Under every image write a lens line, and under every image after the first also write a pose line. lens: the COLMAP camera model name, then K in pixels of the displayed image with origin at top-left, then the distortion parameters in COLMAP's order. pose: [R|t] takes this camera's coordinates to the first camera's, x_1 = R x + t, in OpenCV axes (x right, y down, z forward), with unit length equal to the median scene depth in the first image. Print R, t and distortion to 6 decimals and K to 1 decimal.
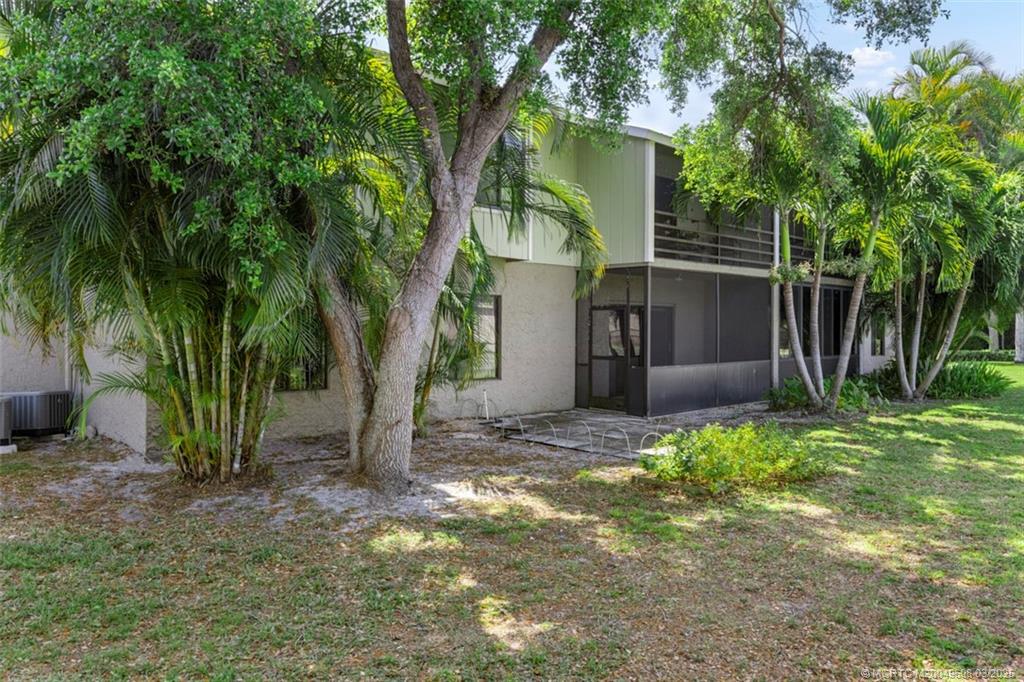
lens RADIAL K [[720.0, 0, 512.0], [0, 720.0, 341.0], [0, 0, 1]] dist [0.002366, 0.000009]
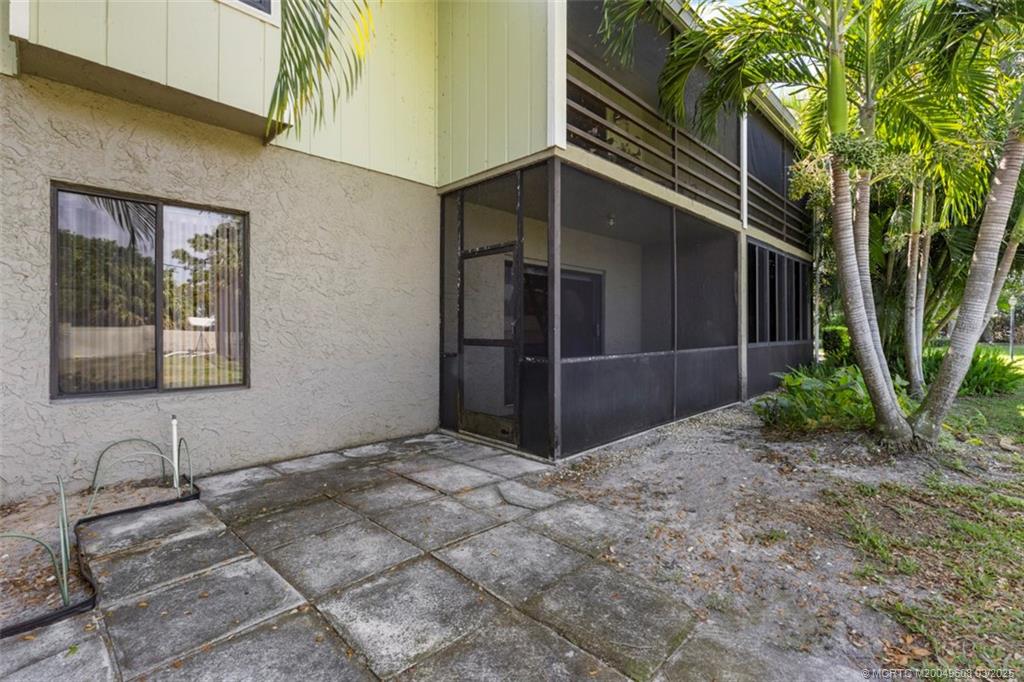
lens RADIAL K [[463.6, 0, 512.0], [0, 463.6, 341.0], [0, 0, 1]] dist [0.000020, 0.000061]
pose [[0.999392, -0.006733, 0.034204, 0.138014], [0.006466, 0.999948, 0.007895, 0.019488], [-0.034255, -0.007669, 0.999384, 0.634605]]
